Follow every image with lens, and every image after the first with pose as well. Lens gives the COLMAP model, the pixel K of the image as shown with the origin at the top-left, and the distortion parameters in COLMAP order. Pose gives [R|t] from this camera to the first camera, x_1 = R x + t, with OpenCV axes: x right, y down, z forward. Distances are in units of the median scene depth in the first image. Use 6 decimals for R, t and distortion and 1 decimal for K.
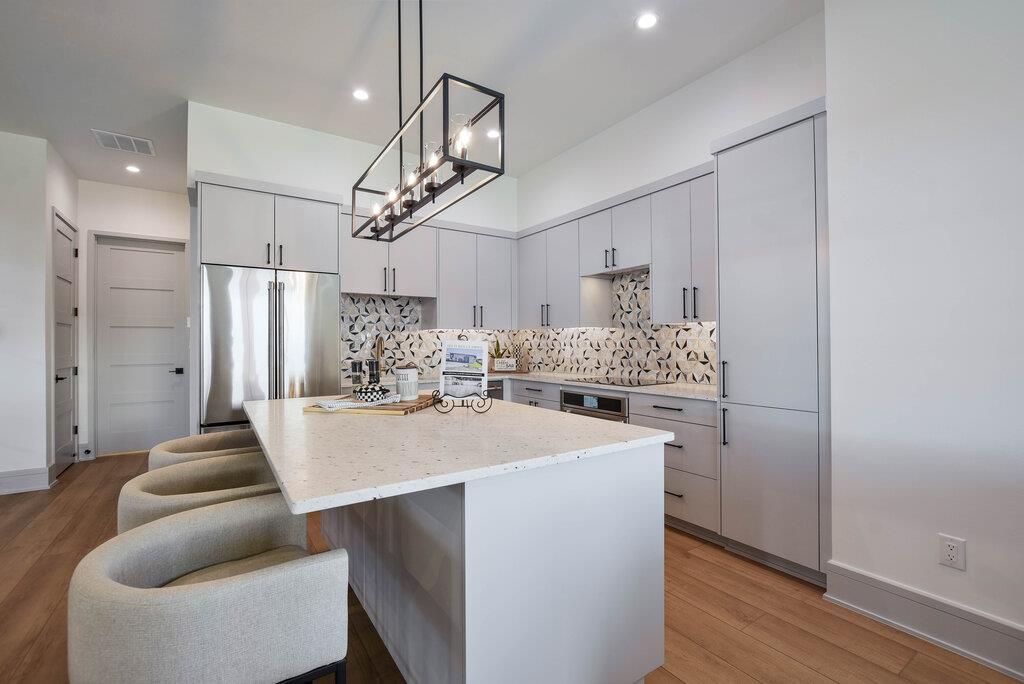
lens RADIAL K [[451.3, 0, 510.0], [0, 451.3, 338.2], [0, 0, 1]] dist [-0.010453, 0.000908]
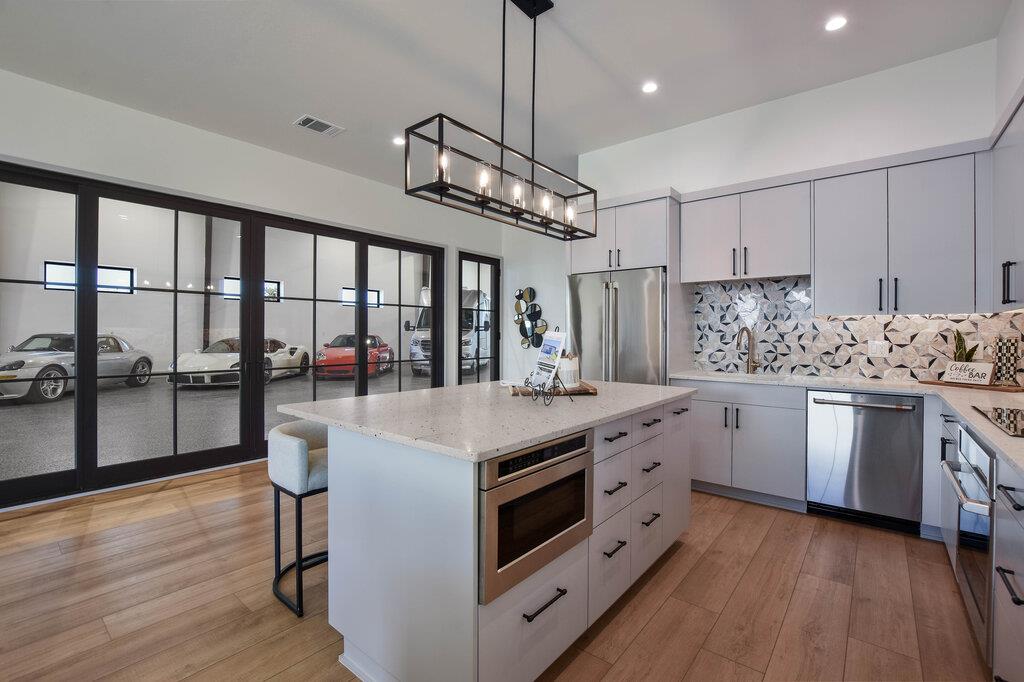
lens RADIAL K [[451.4, 0, 517.4], [0, 451.4, 336.2], [0, 0, 1]] dist [-0.025812, 0.003619]
pose [[0.301048, 0.010168, -0.953555, 0.411070], [0.005305, 0.999910, 0.012337, 0.001500], [0.953594, -0.008773, 0.300967, 0.316619]]
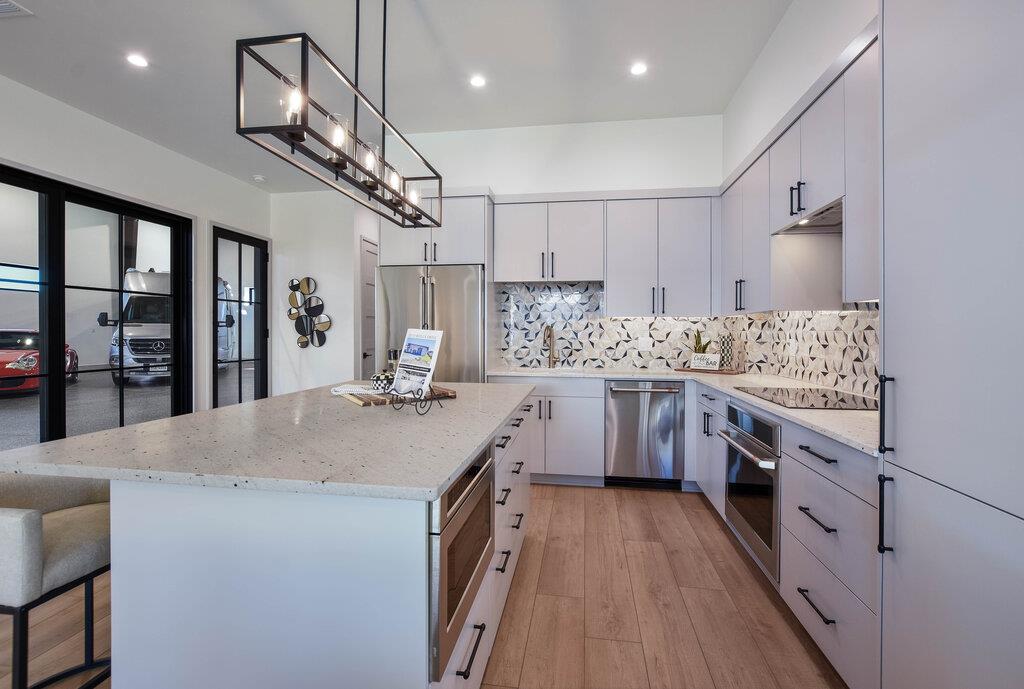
lens RADIAL K [[451.3, 0, 519.2], [0, 451.3, 334.0], [0, 0, 1]] dist [-0.010453, 0.000908]
pose [[0.744937, 0.011006, -0.667044, 0.307905], [-0.001770, 0.999893, 0.014521, 0.000982], [0.667133, -0.009637, 0.744876, 0.242566]]
